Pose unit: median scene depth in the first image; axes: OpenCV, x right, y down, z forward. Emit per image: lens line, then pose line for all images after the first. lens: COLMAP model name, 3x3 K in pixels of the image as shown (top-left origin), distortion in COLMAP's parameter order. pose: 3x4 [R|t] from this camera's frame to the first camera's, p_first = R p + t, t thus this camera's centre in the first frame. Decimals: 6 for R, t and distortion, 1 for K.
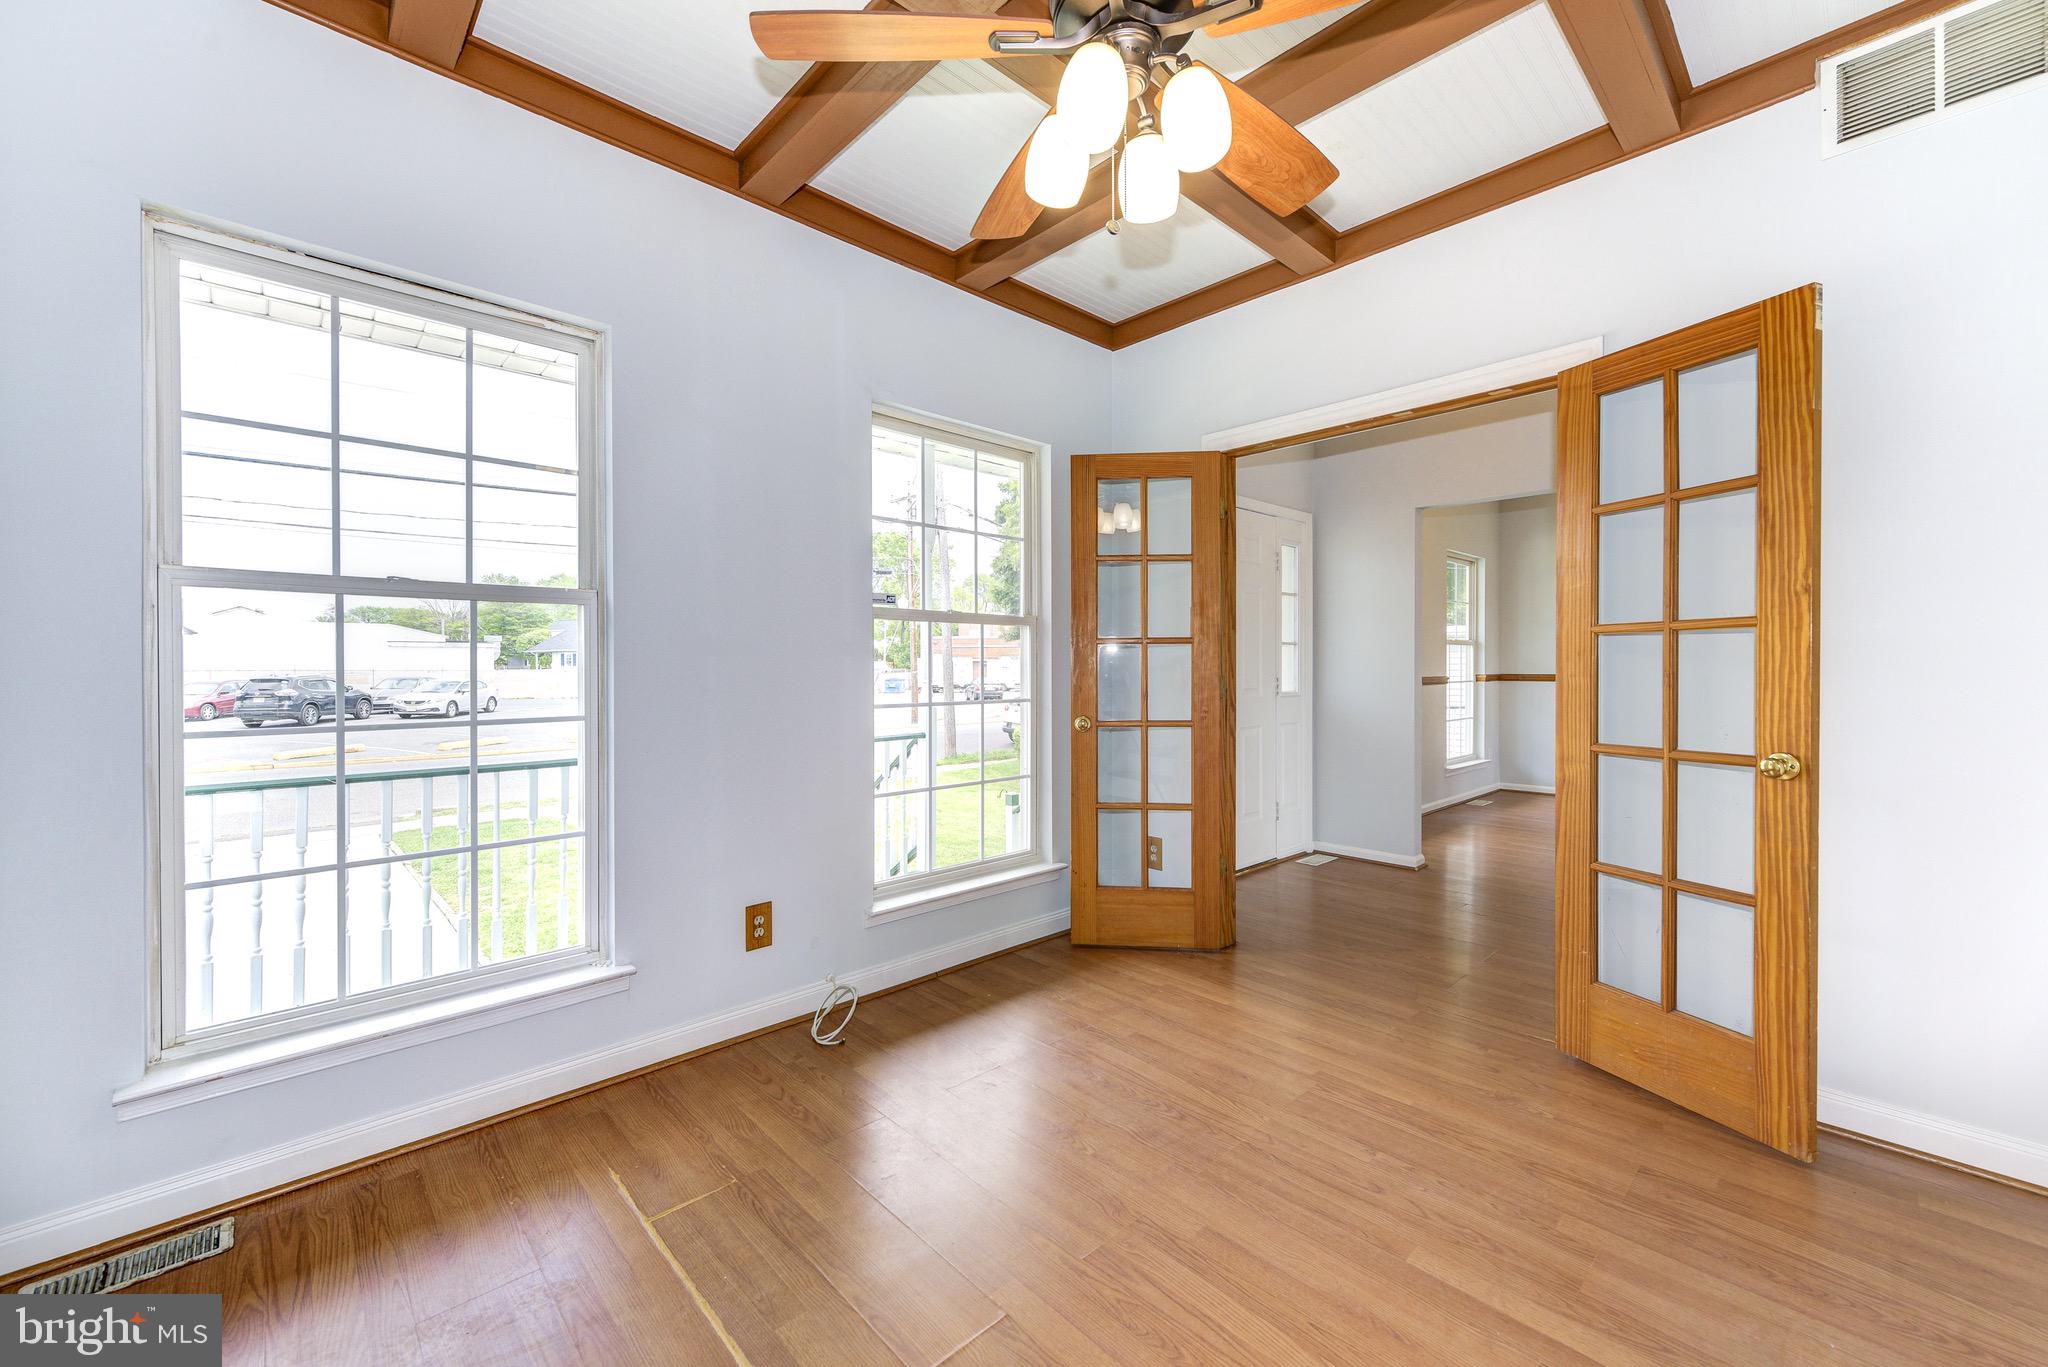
lens RADIAL K [[808.8, 0, 1007.3], [0, 808.8, 675.1], [0, 0, 1]] dist [0.015954, -0.000149]
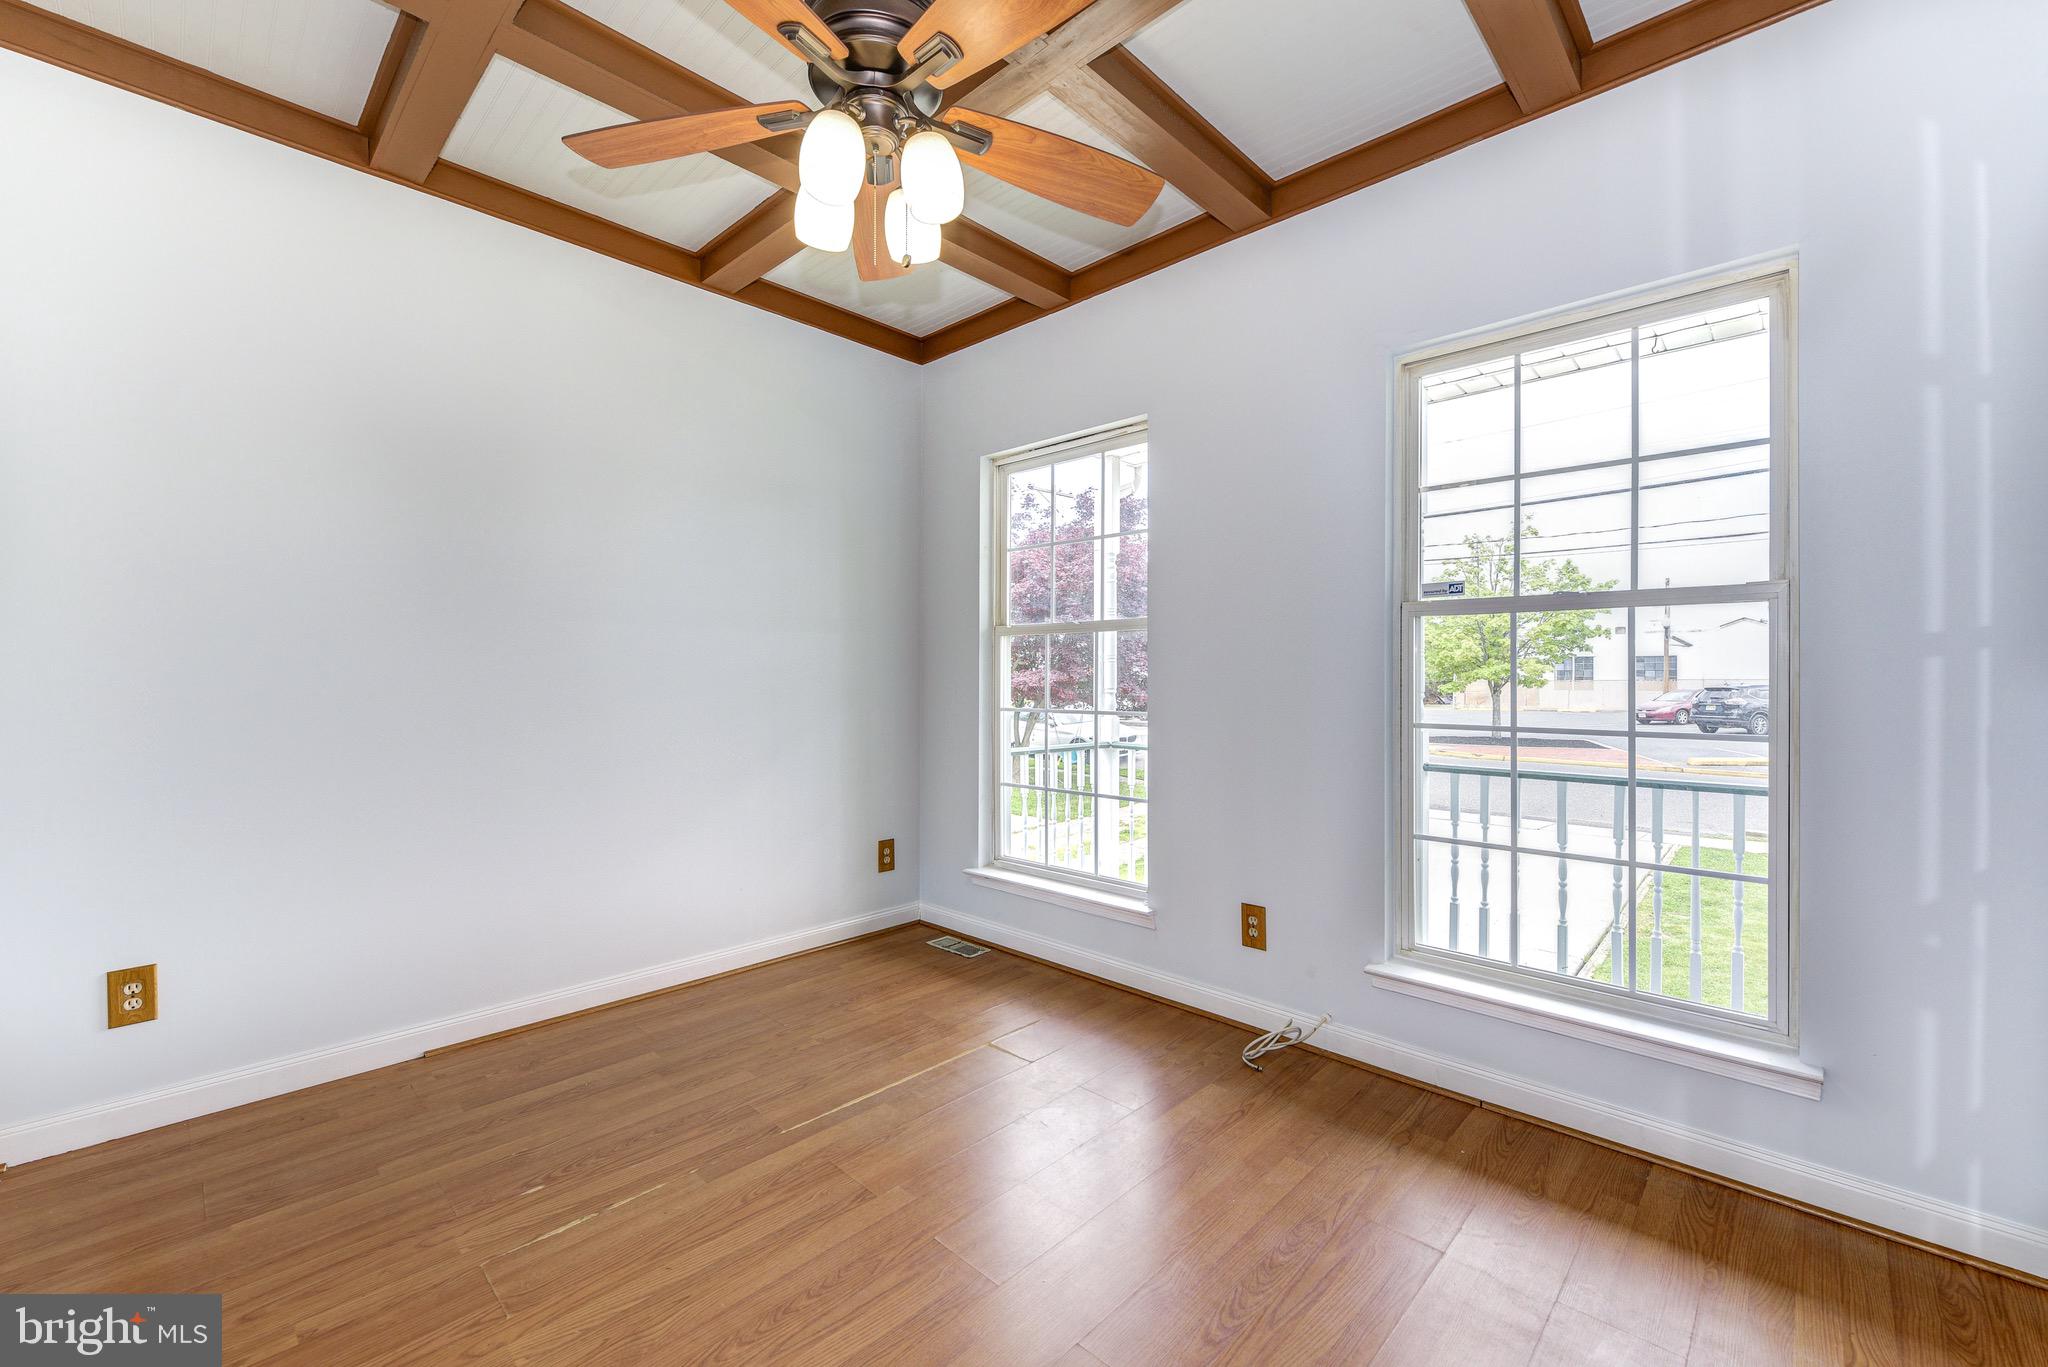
lens RADIAL K [[838.5, 0, 1064.9], [0, 838.5, 679.1], [0, 0, 1]] dist [0.000297, 0.000105]
pose [[0.080237, 0.005672, -0.996760, 0.302937], [-0.012302, 0.999913, 0.004700, -0.003236], [0.996700, 0.011885, 0.080300, 0.275395]]
